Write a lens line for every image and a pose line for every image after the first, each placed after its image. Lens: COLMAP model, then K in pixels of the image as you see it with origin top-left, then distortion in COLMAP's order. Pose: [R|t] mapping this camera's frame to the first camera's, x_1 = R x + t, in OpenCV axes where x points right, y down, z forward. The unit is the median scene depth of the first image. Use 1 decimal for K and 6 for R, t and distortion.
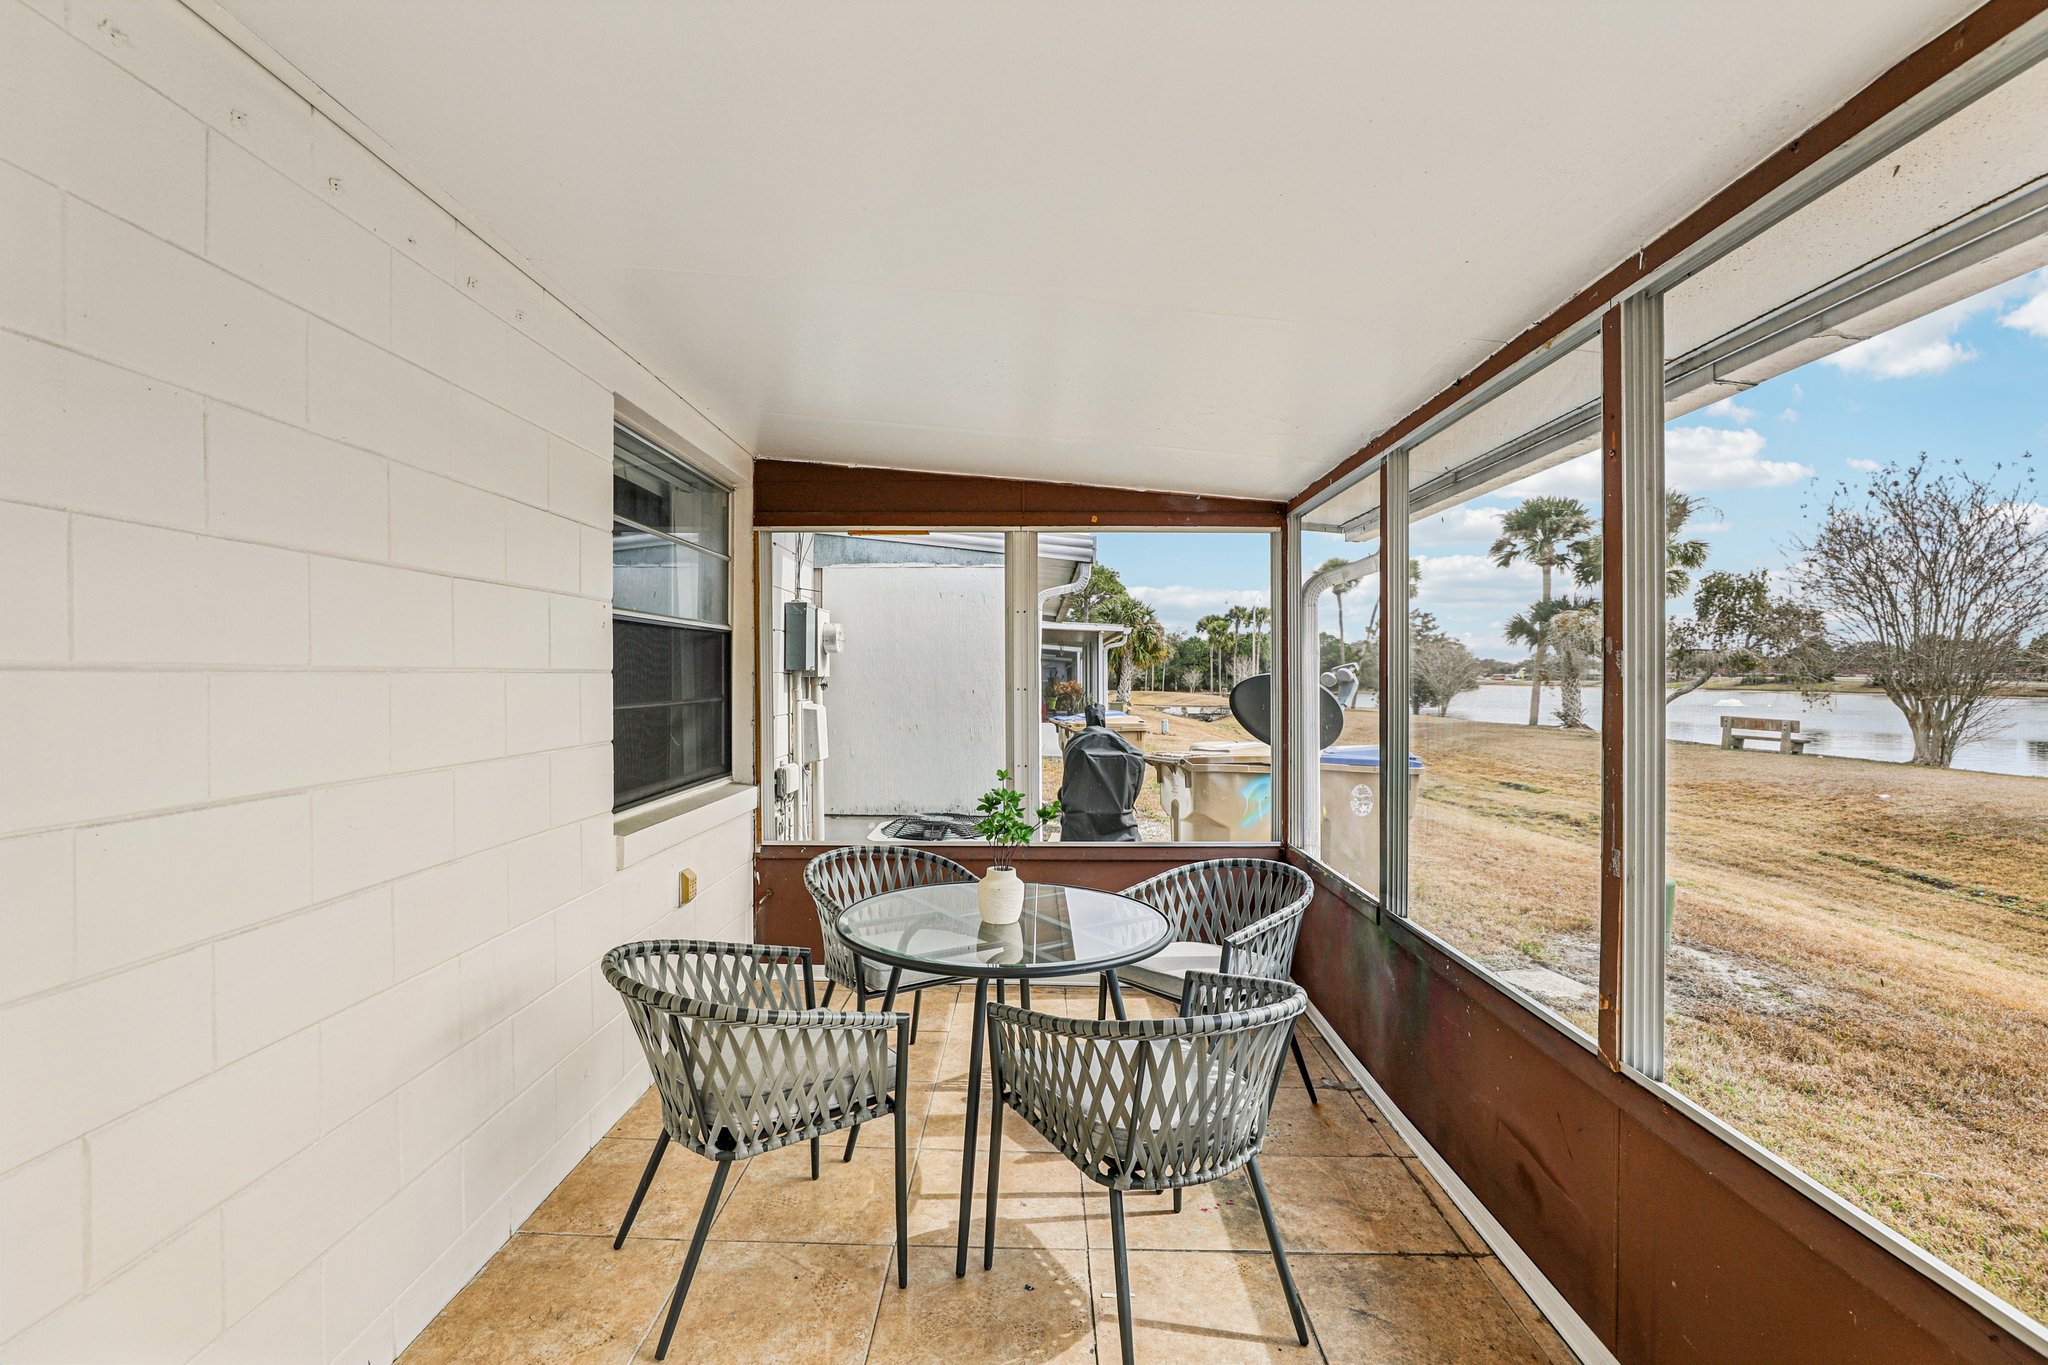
lens RADIAL K [[936.1, 0, 1022.1], [0, 936.1, 675.4], [0, 0, 1]] dist [-0.032555, 0.010603]
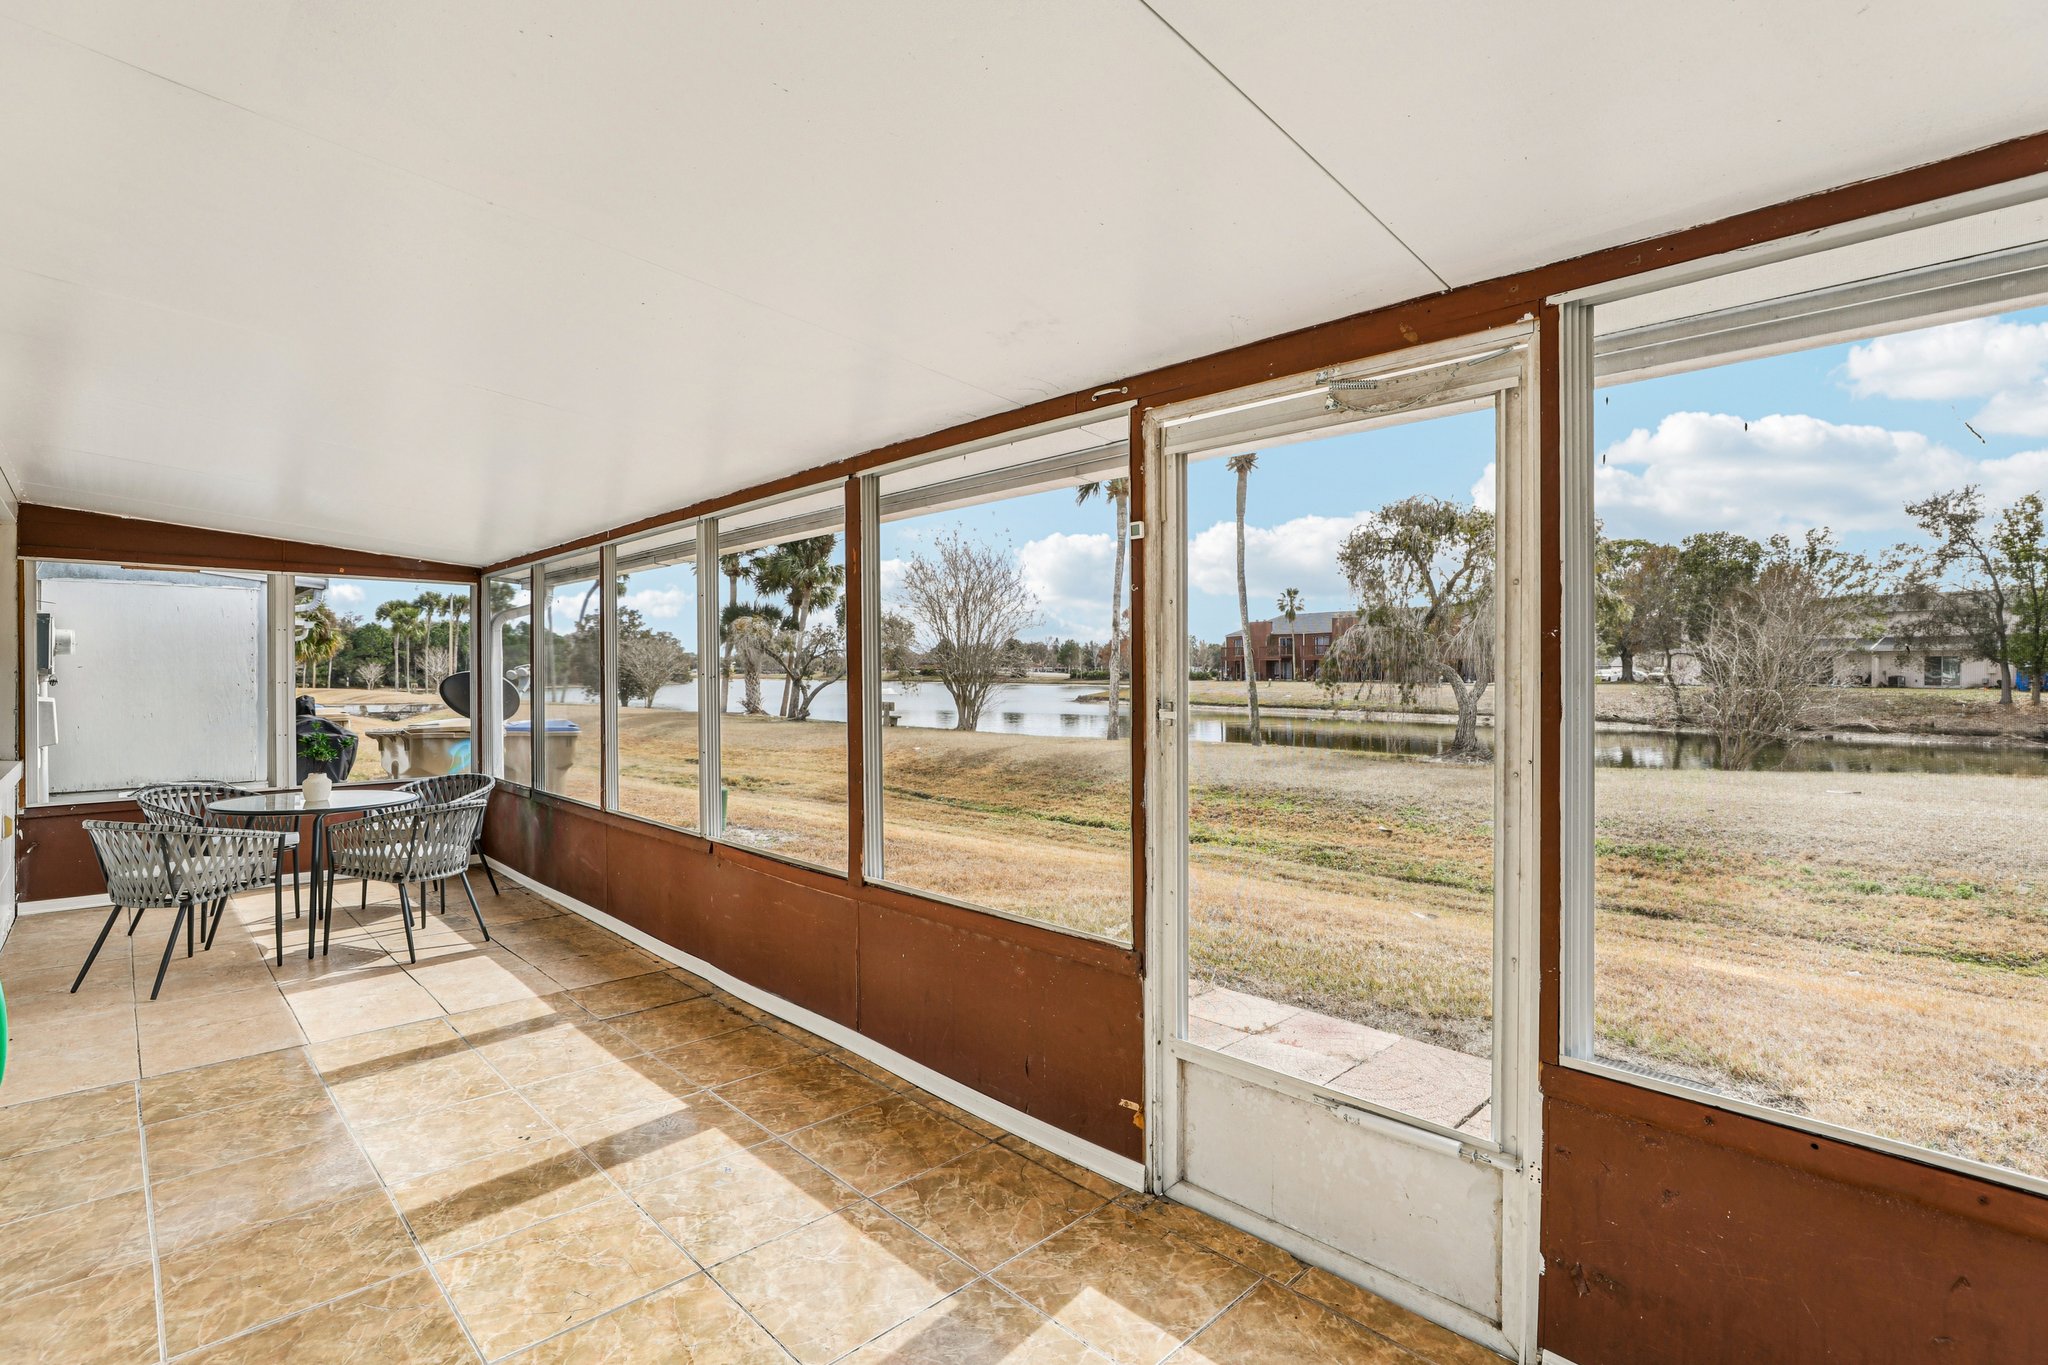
lens RADIAL K [[936.1, 0, 1022.1], [0, 936.1, 675.4], [0, 0, 1]] dist [-0.032555, 0.010603]
pose [[0.699284, -0.004493, 0.714829, -0.034329], [-0.000303, 0.999978, 0.006582, -0.000971], [-0.714843, -0.004819, 0.699268, -0.130117]]
